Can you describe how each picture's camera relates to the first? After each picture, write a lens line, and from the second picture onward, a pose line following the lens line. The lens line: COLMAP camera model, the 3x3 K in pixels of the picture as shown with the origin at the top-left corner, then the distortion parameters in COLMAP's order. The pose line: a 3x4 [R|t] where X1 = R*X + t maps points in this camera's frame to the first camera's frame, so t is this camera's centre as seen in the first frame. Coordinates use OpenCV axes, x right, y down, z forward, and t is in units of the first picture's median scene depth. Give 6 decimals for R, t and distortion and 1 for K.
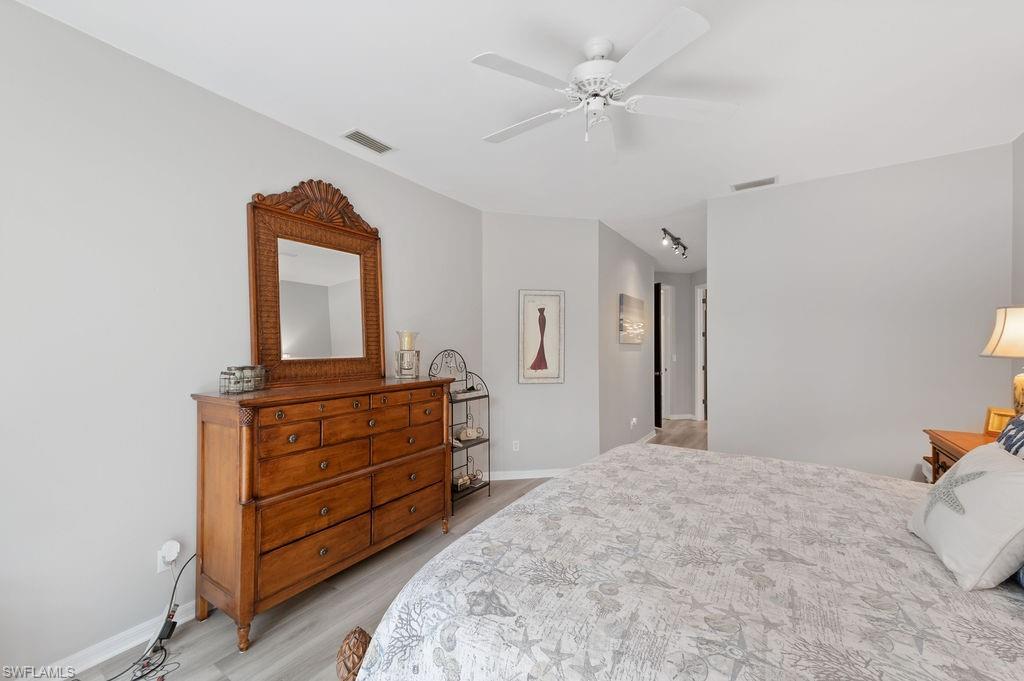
lens RADIAL K [[406.6, 0, 507.1], [0, 406.6, 344.1], [0, 0, 1]] dist [-0.004586, -0.001495]
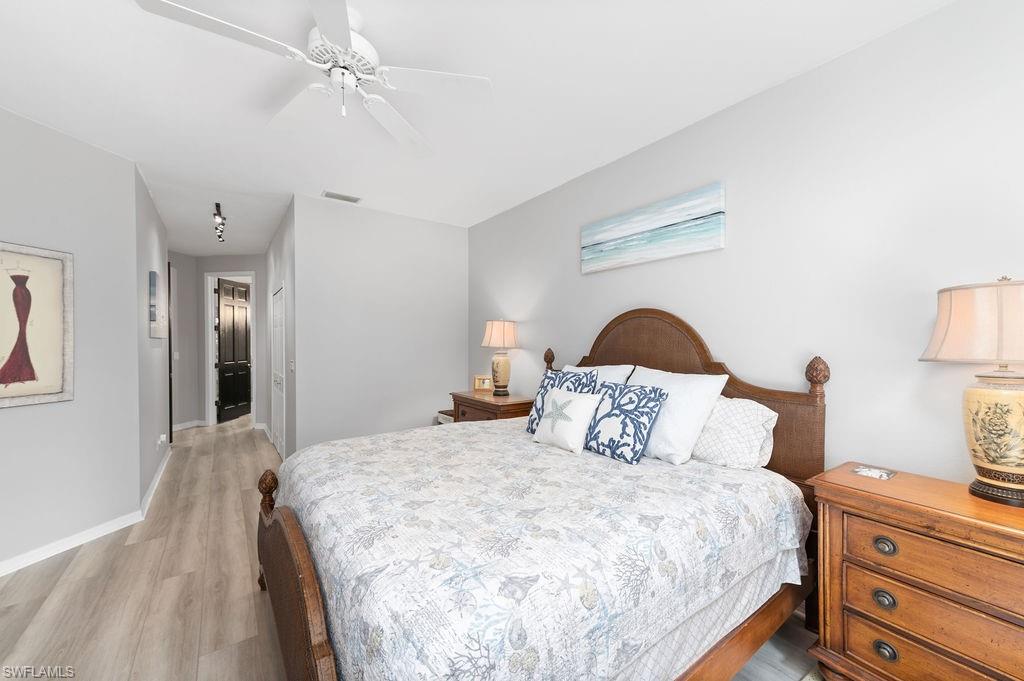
lens RADIAL K [[406.6, 0, 509.0], [0, 406.6, 338.9], [0, 0, 1]] dist [-0.004586, -0.001495]
pose [[0.326000, 0.007061, 0.945344, -0.620009], [-0.003816, 0.999974, -0.006153, 0.007301], [-0.945362, -0.001602, 0.326018, 0.405487]]
